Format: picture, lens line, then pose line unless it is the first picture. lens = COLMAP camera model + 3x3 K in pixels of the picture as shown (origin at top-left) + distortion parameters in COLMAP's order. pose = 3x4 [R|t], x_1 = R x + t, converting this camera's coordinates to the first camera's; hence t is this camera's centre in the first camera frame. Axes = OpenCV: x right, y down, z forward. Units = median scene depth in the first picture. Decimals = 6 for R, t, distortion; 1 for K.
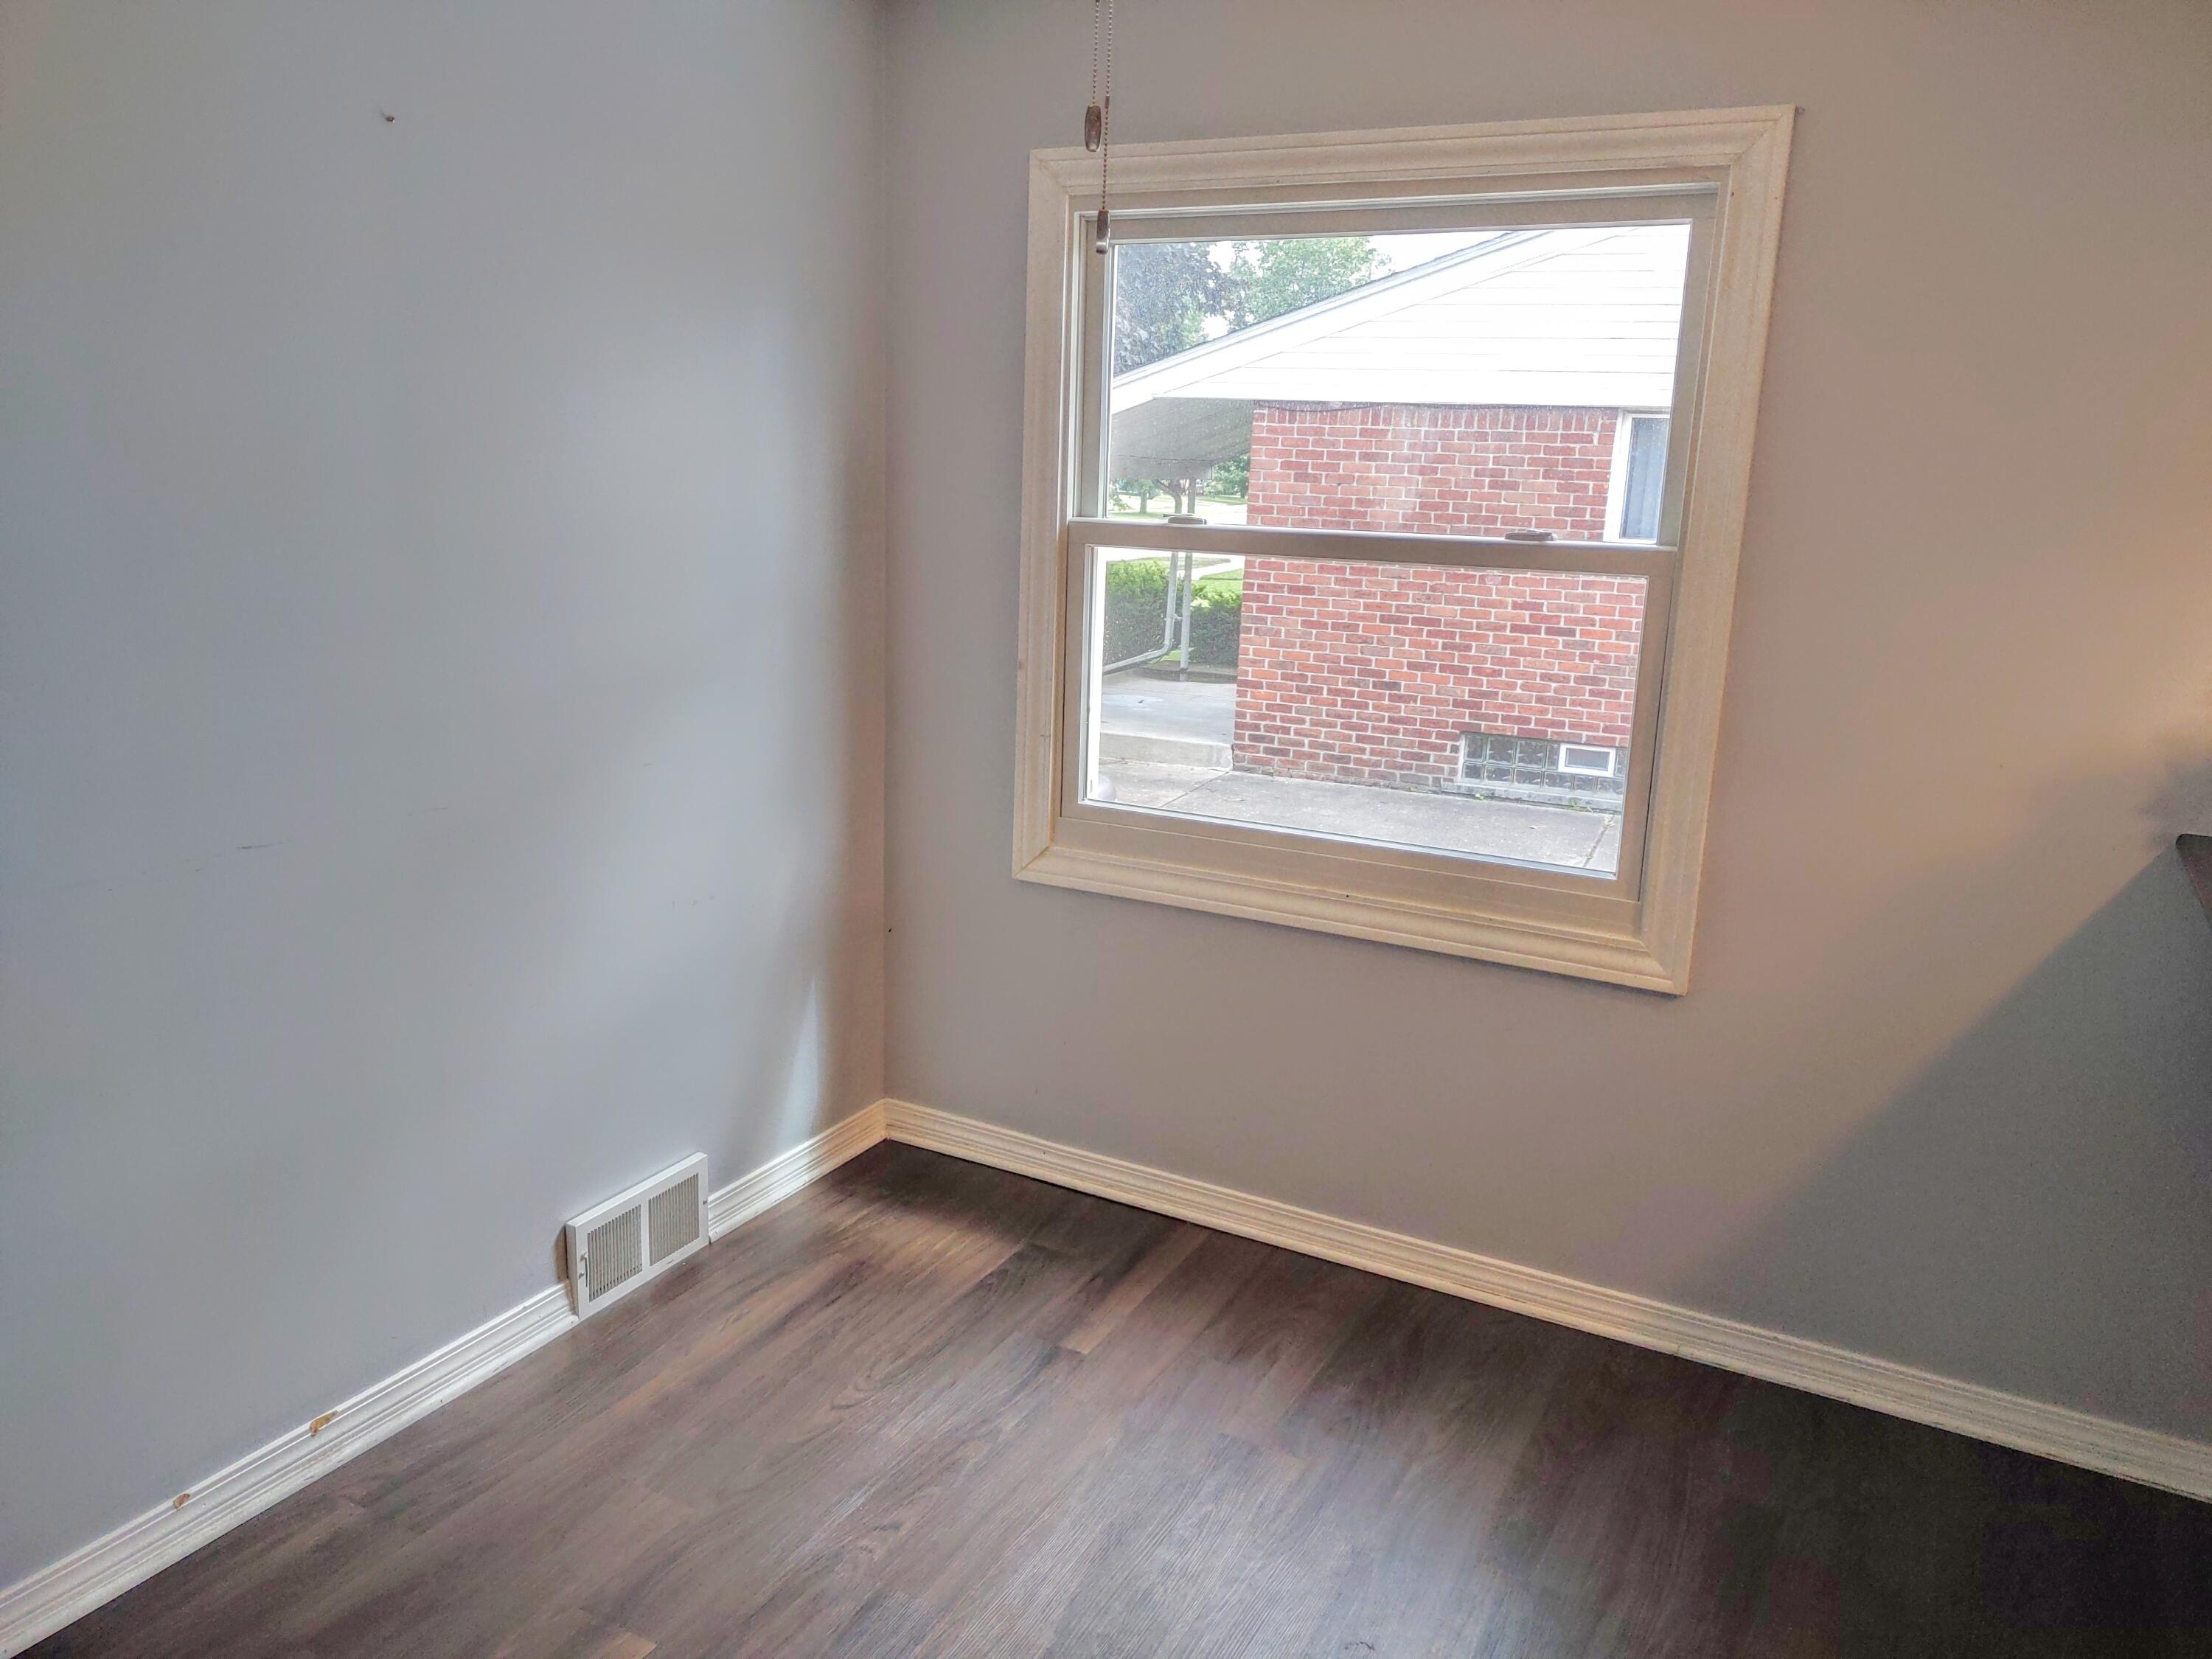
lens RADIAL K [[1640.4, 0, 1108.9], [0, 1640.4, 840.2], [0, 0, 1]] dist [0.033460, -0.038884]
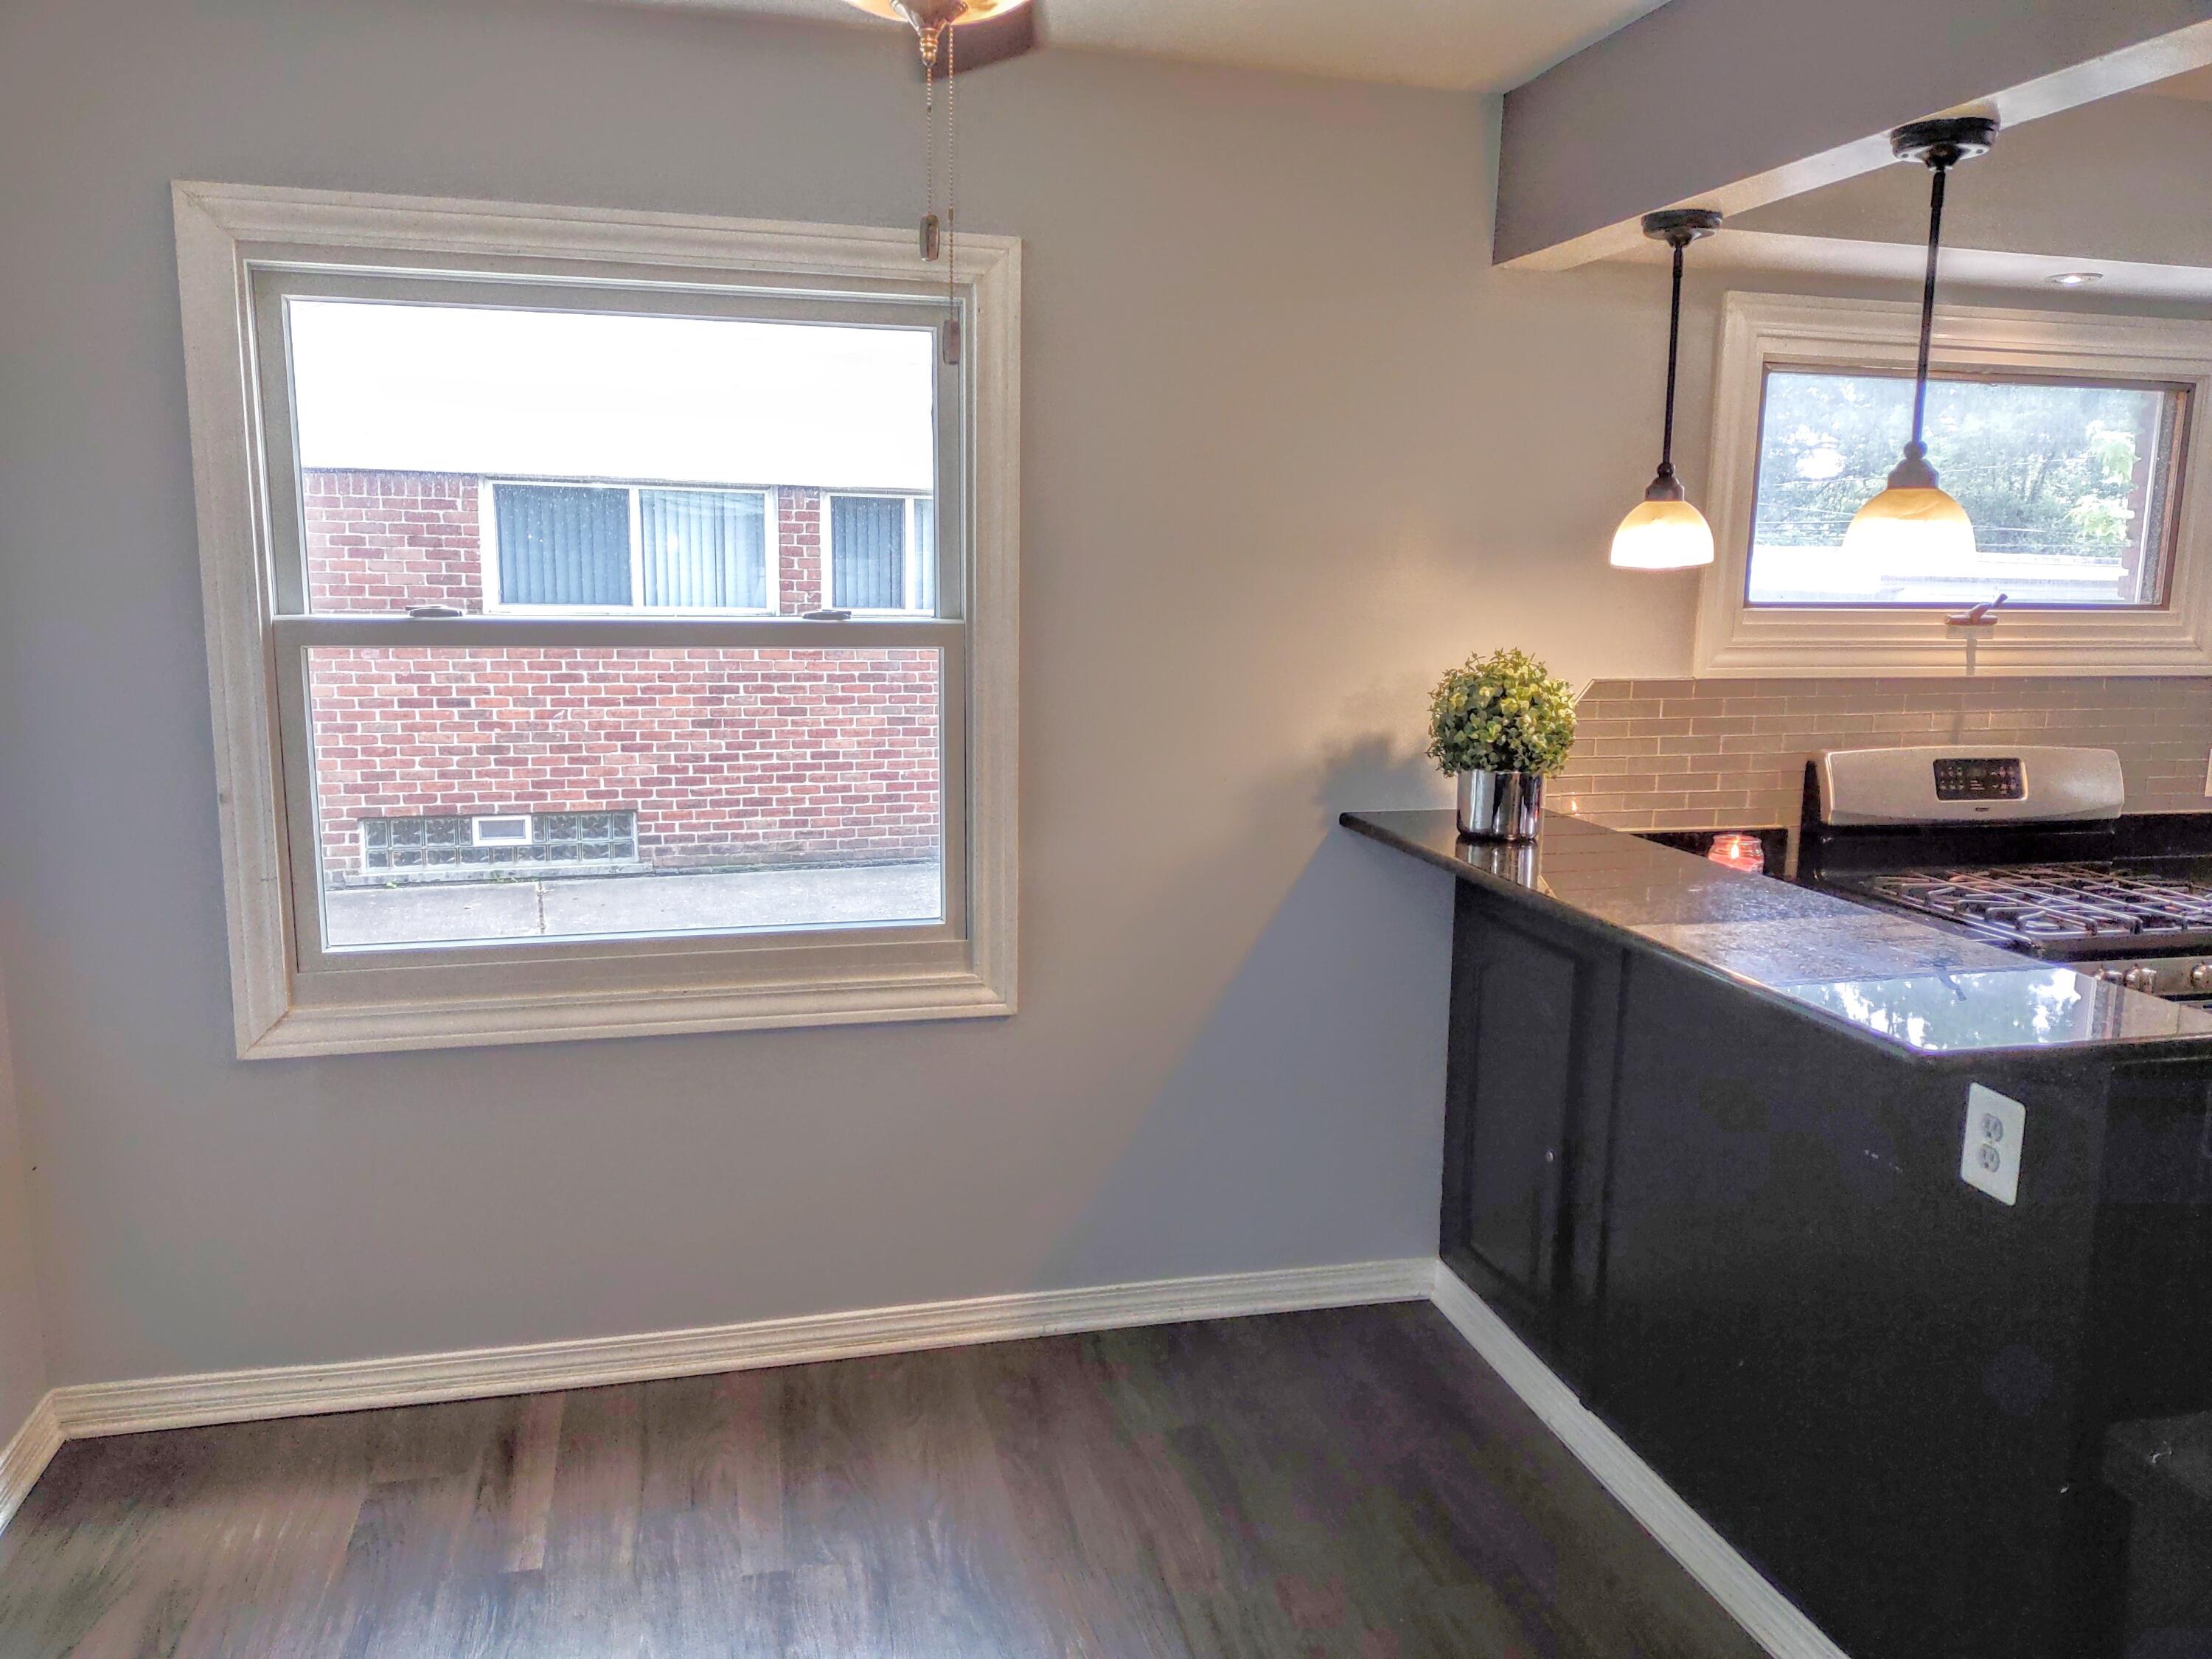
lens RADIAL K [[1640.4, 0, 1103.2], [0, 1640.4, 831.9], [0, 0, 1]] dist [0.033460, -0.038884]
pose [[0.730613, -0.138535, 0.668590, -0.105290], [0.163744, 0.986176, 0.025406, -0.014660], [-0.662867, 0.090916, 0.743197, 0.037876]]
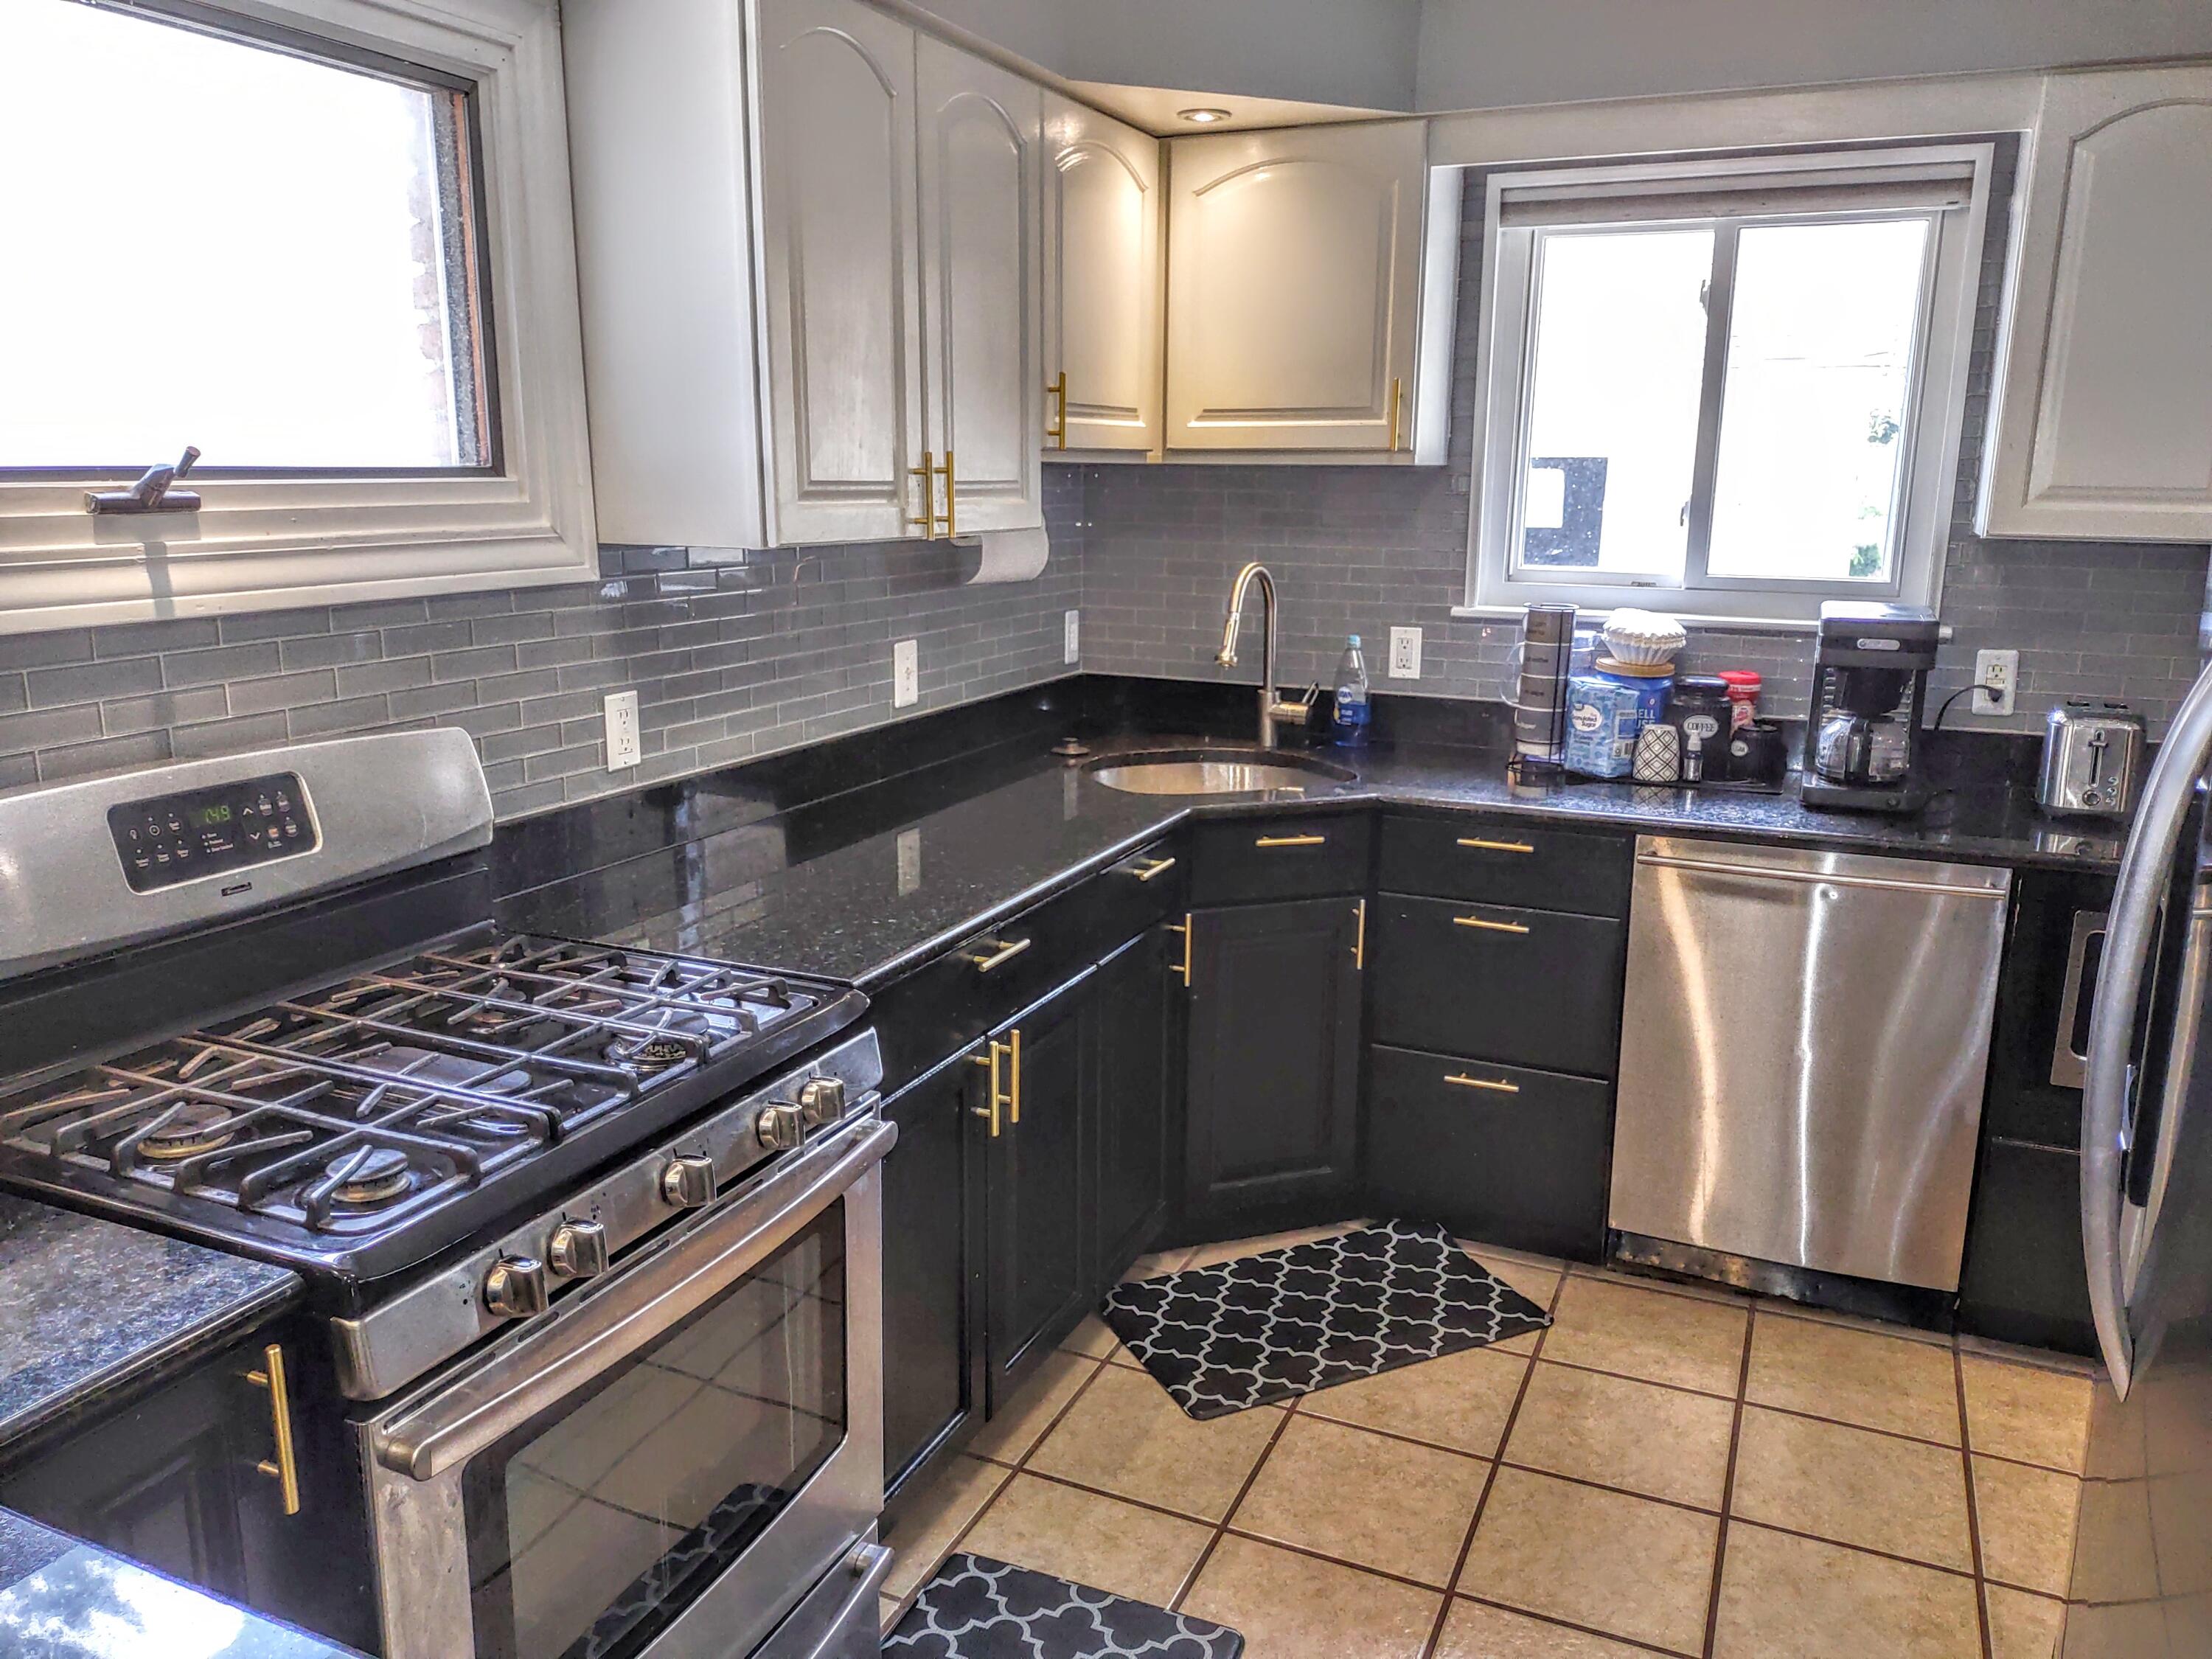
lens RADIAL K [[1640.4, 0, 1089.9], [0, 1640.4, 825.1], [0, 0, 1]] dist [0.033460, -0.038884]
pose [[-0.076249, -0.257163, 0.963355, 0.112174], [0.208853, 0.940616, 0.267624, -0.013803], [-0.974970, 0.221606, -0.018012, 0.093150]]
